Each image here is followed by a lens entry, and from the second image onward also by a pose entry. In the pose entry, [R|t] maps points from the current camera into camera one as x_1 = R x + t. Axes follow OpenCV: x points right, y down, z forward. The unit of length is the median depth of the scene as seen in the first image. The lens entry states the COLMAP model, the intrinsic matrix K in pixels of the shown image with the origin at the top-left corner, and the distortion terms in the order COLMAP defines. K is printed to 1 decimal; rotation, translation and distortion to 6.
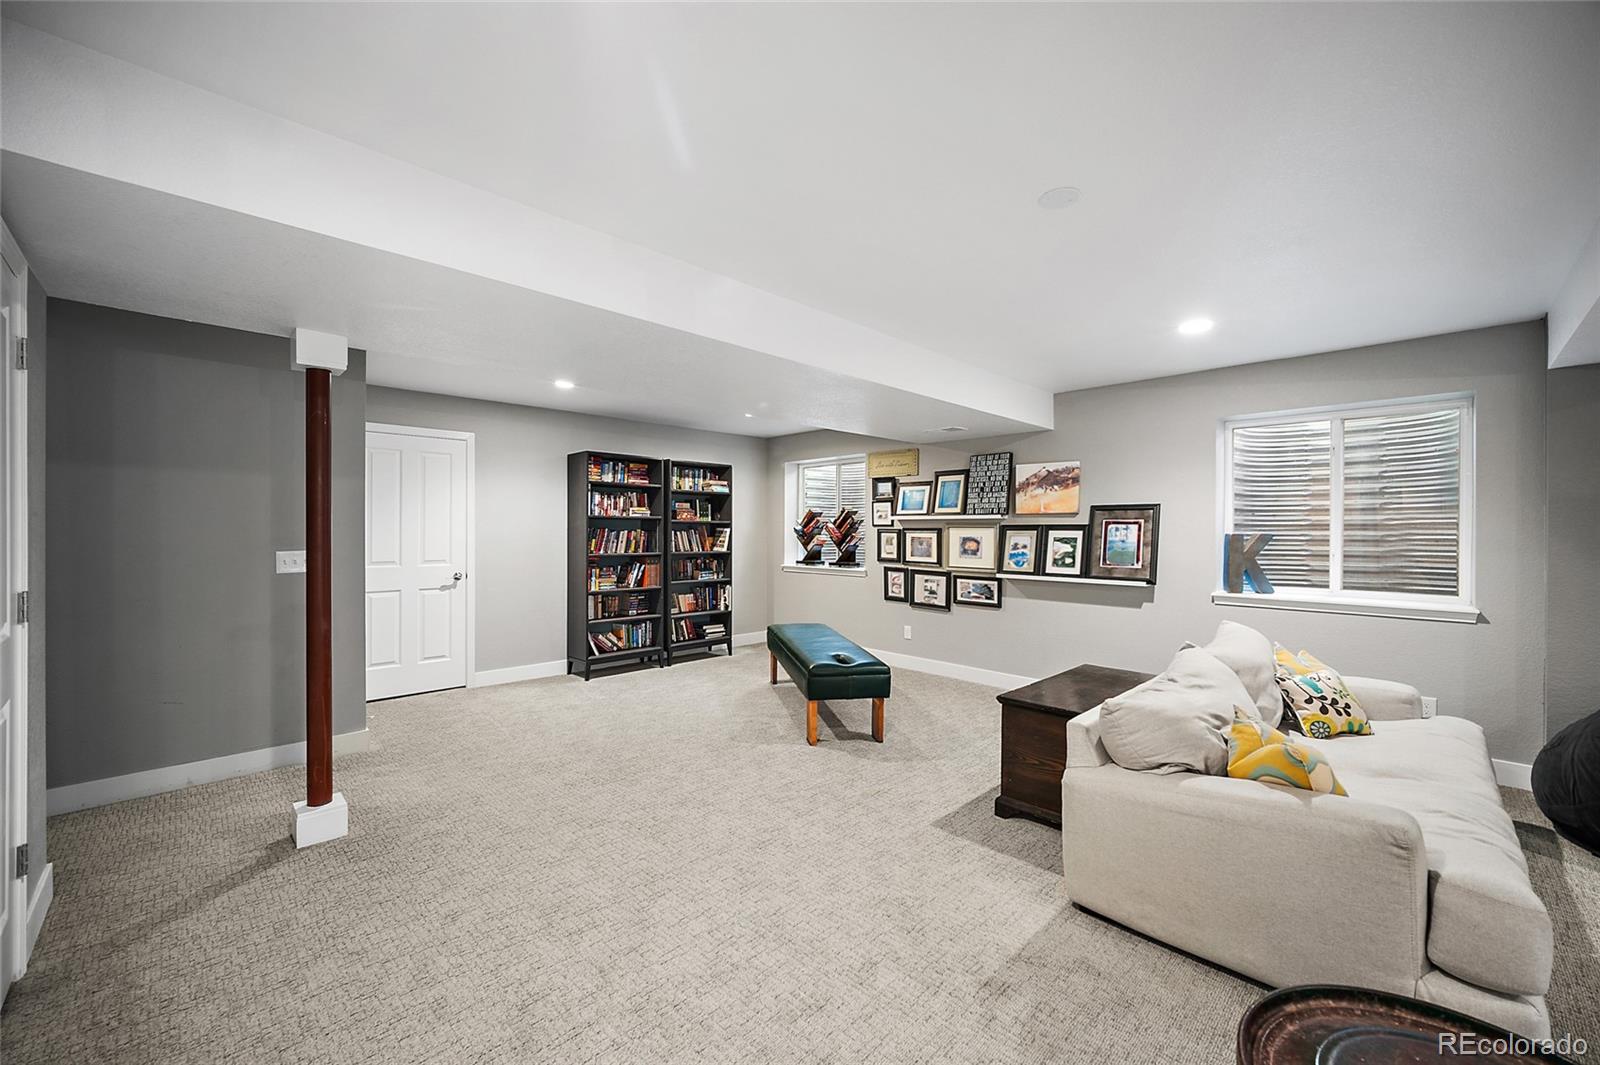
lens RADIAL K [[629.4, 0, 804.6], [0, 629.4, 530.7], [0, 0, 1]] dist [-0.005128, 0.001610]
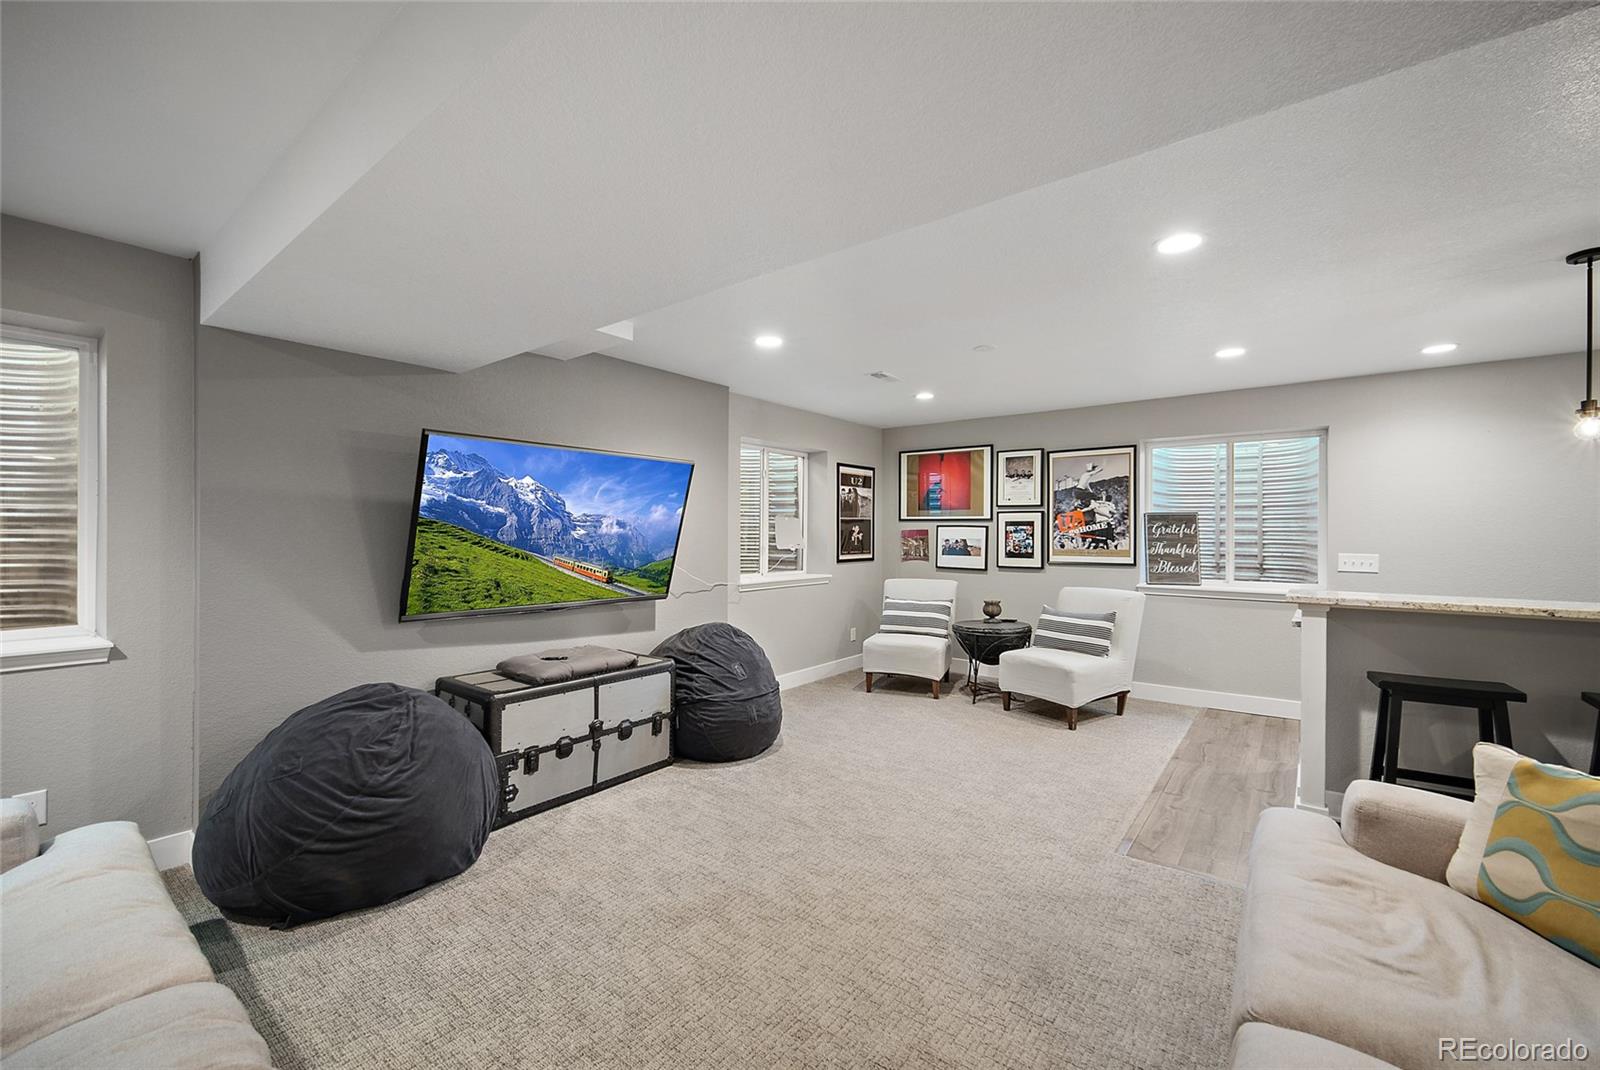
lens RADIAL K [[654.8, 0, 800.7], [0, 654.8, 525.8], [0, 0, 1]] dist [0.004032, 0.000092]
pose [[-0.105395, 0.003664, 0.994424, 0.161475], [-0.002835, 0.999988, -0.003985, -0.005769], [-0.994426, -0.003239, -0.105383, 0.199713]]
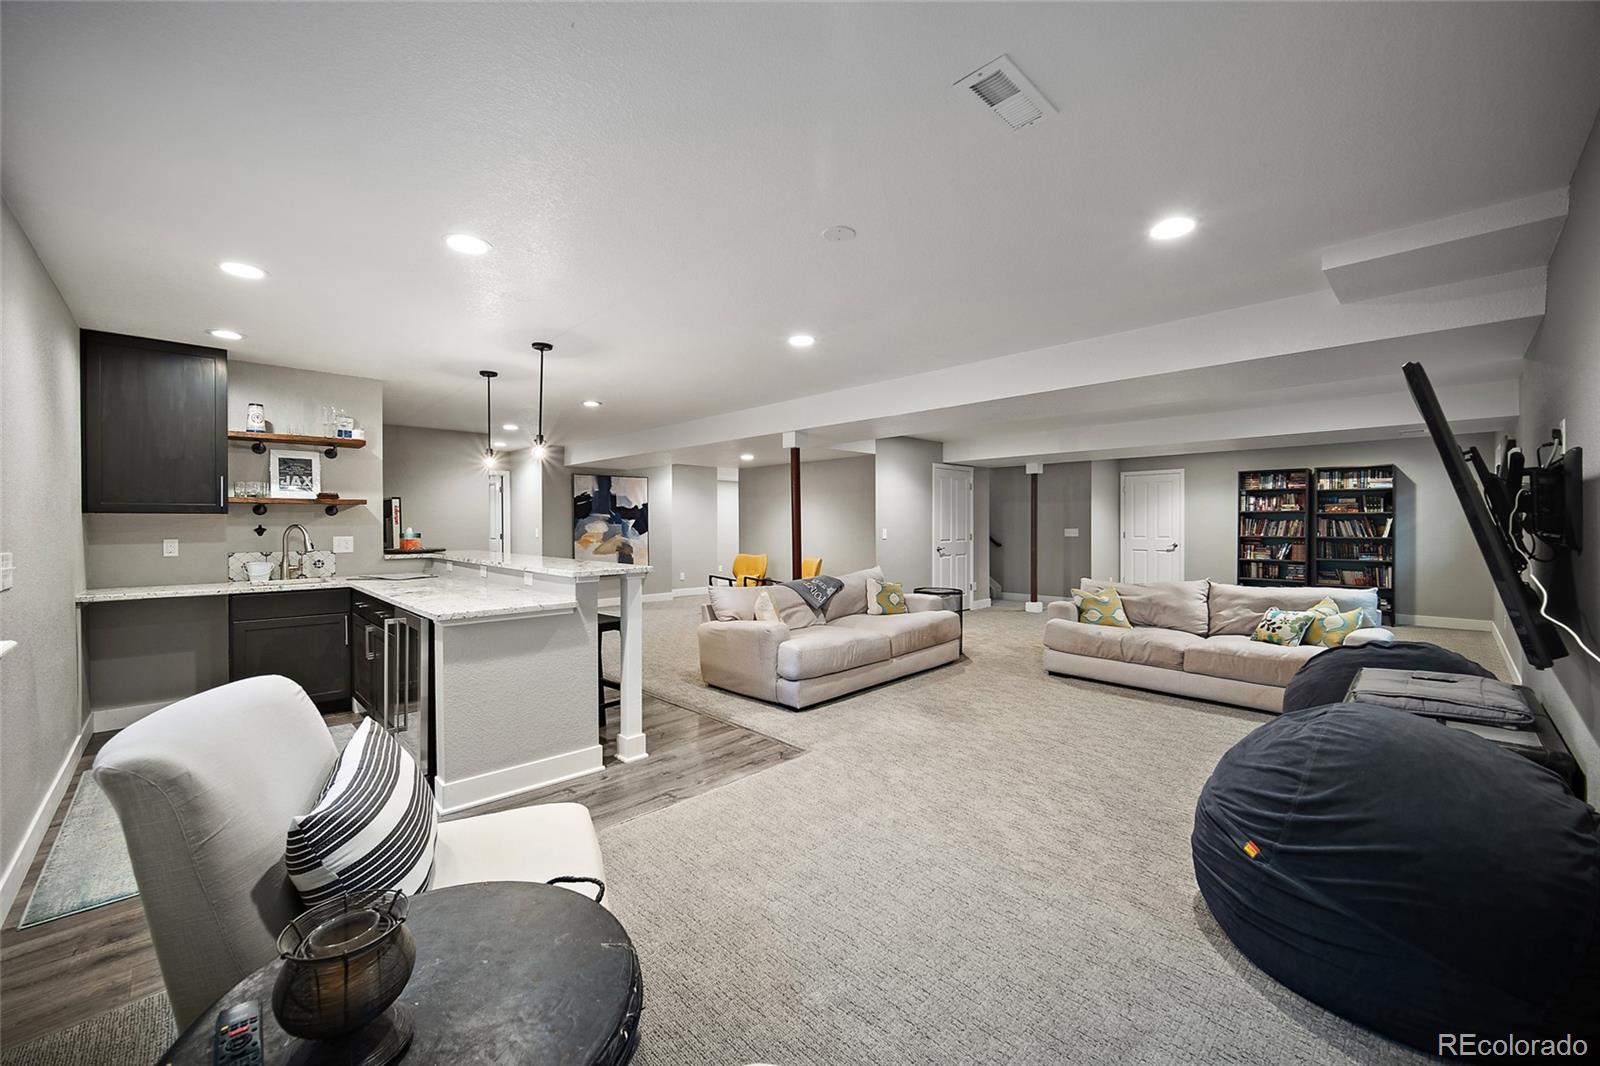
lens RADIAL K [[629.4, 0, 805.6], [0, 629.4, 527.5], [0, 0, 1]] dist [-0.005128, 0.001610]
pose [[-0.001551, 0.004231, -0.999990, 1.364609], [0.002196, 0.999989, 0.004227, 0.008018], [0.999996, -0.002190, -0.001561, -0.118157]]
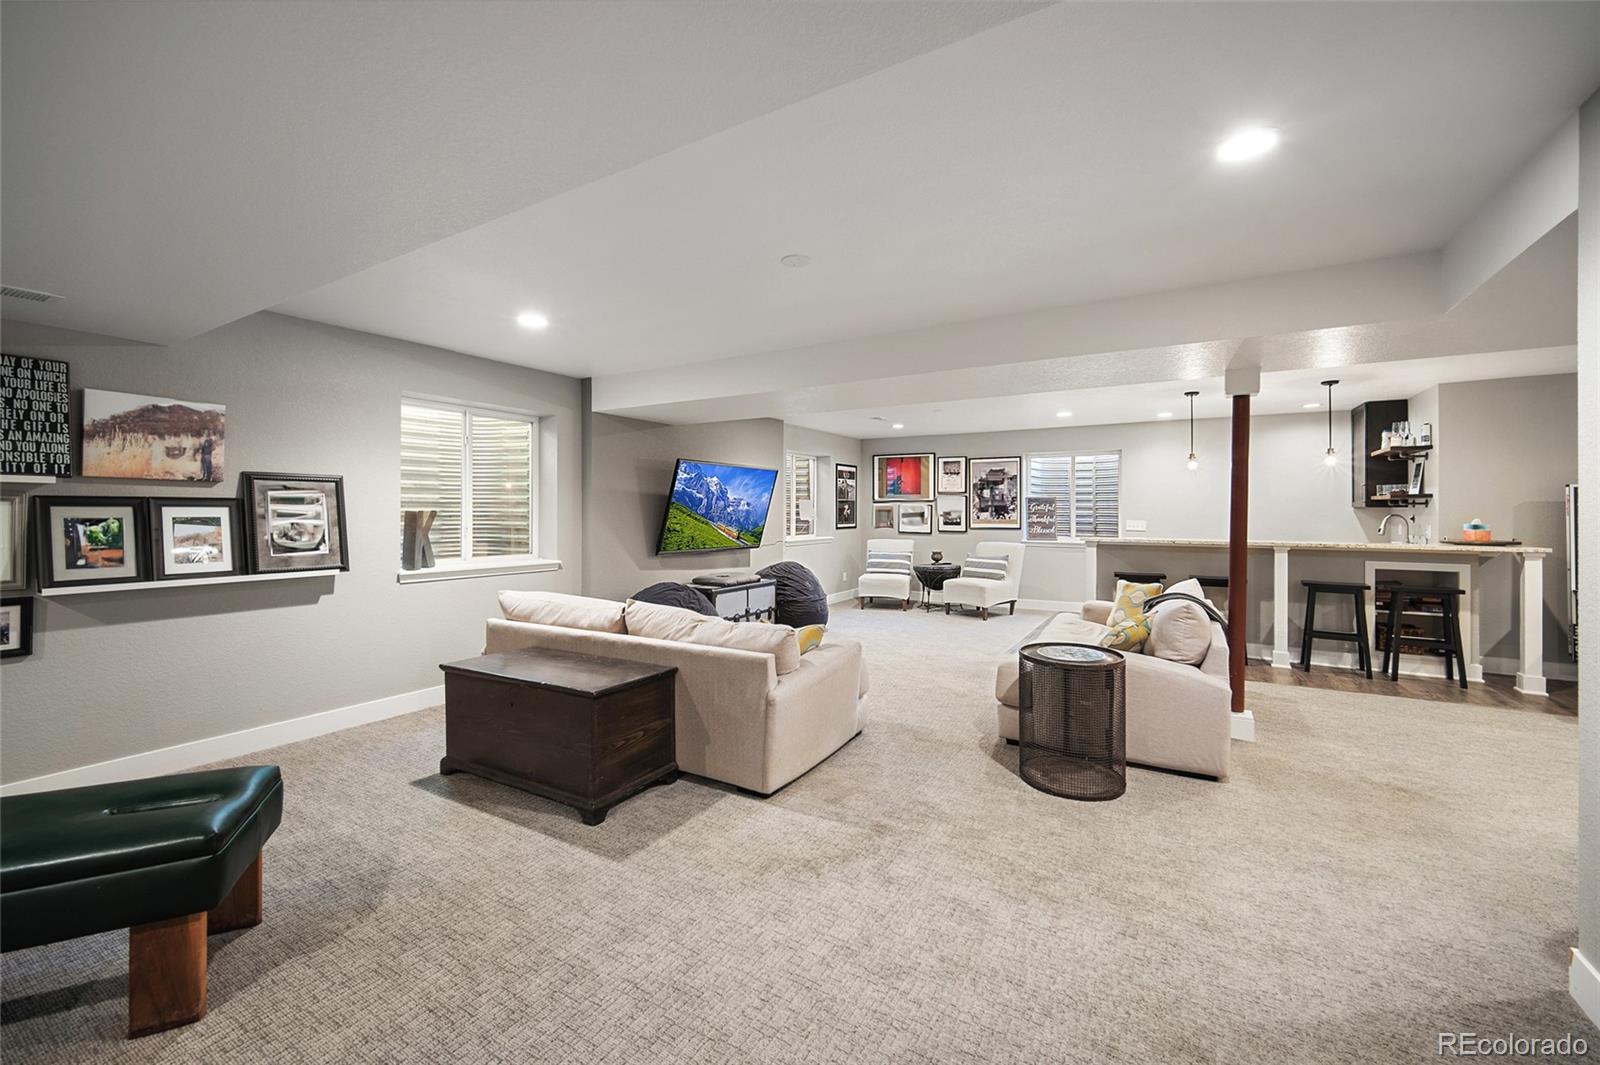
lens RADIAL K [[629.4, 0, 807.8], [0, 629.4, 510.8], [0, 0, 1]] dist [-0.005128, 0.001610]
pose [[-0.237801, -0.003168, 0.971309, -0.353952], [-0.001982, 0.999994, 0.002777, 0.000700], [-0.971312, -0.001265, -0.237806, 0.510890]]
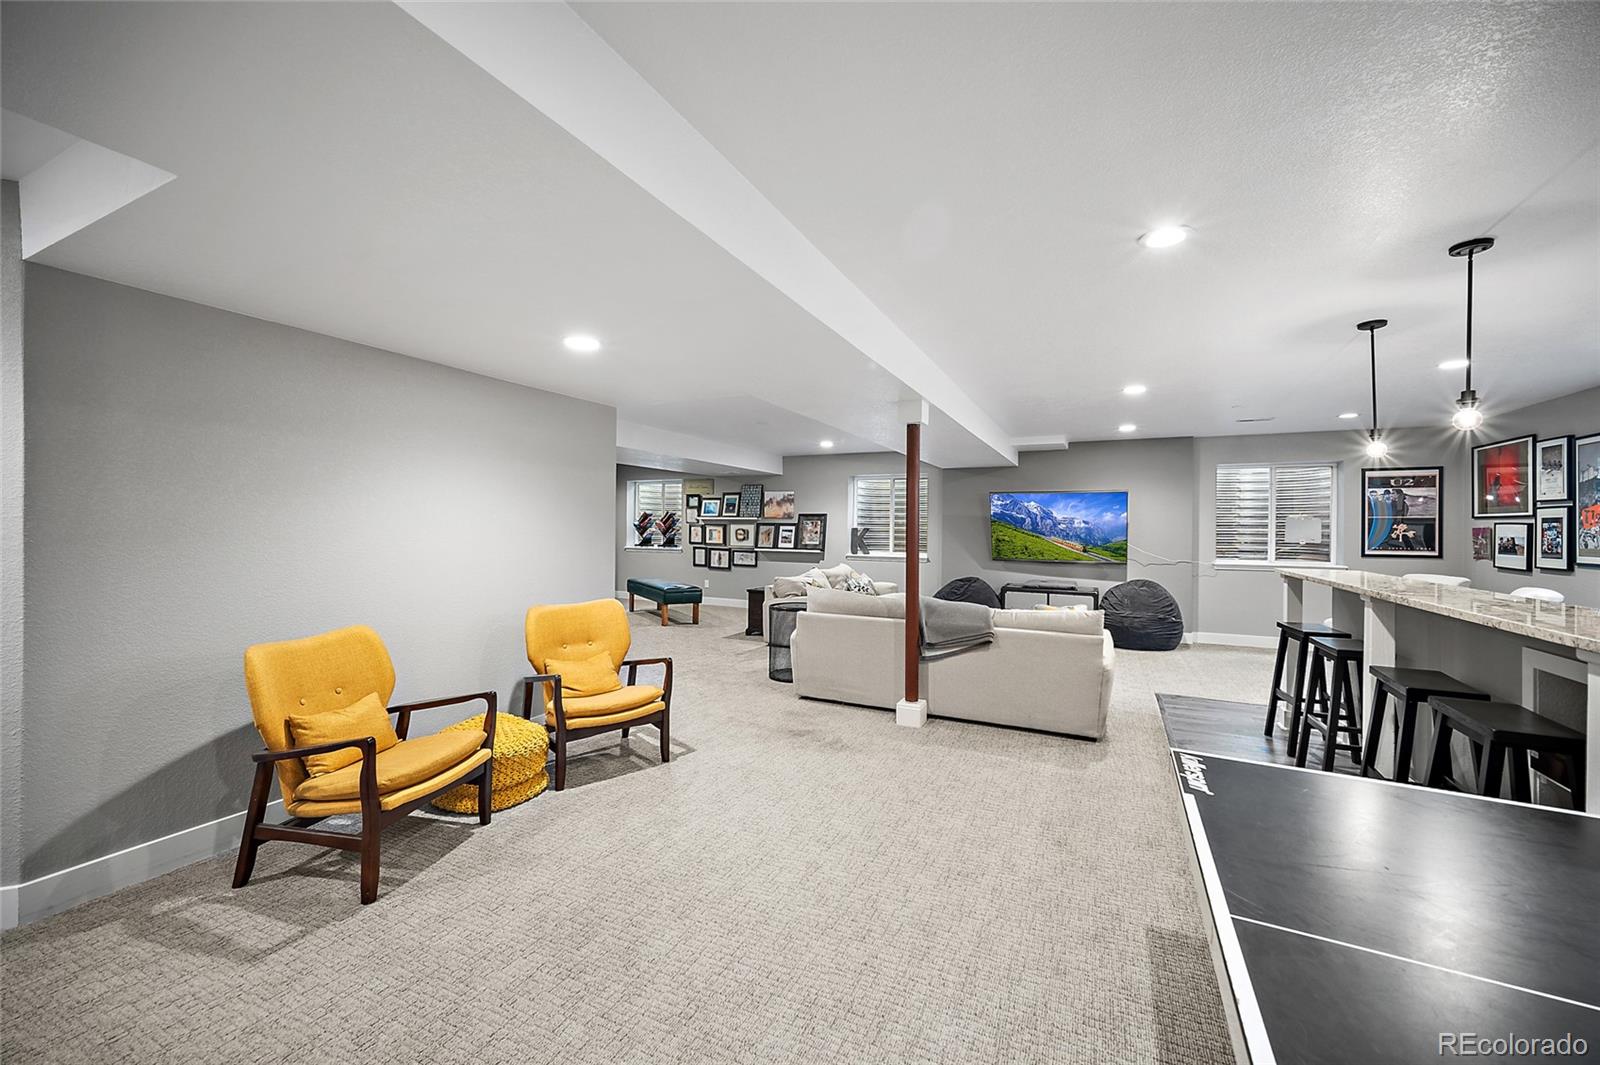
lens RADIAL K [[629.4, 0, 816.7], [0, 629.4, 525.5], [0, 0, 1]] dist [-0.005128, 0.001610]
pose [[0.938140, 0.007245, 0.346181, -0.180845], [-0.006463, 0.999973, -0.003413, 0.004537], [-0.346197, 0.000965, 0.938161, -0.864179]]
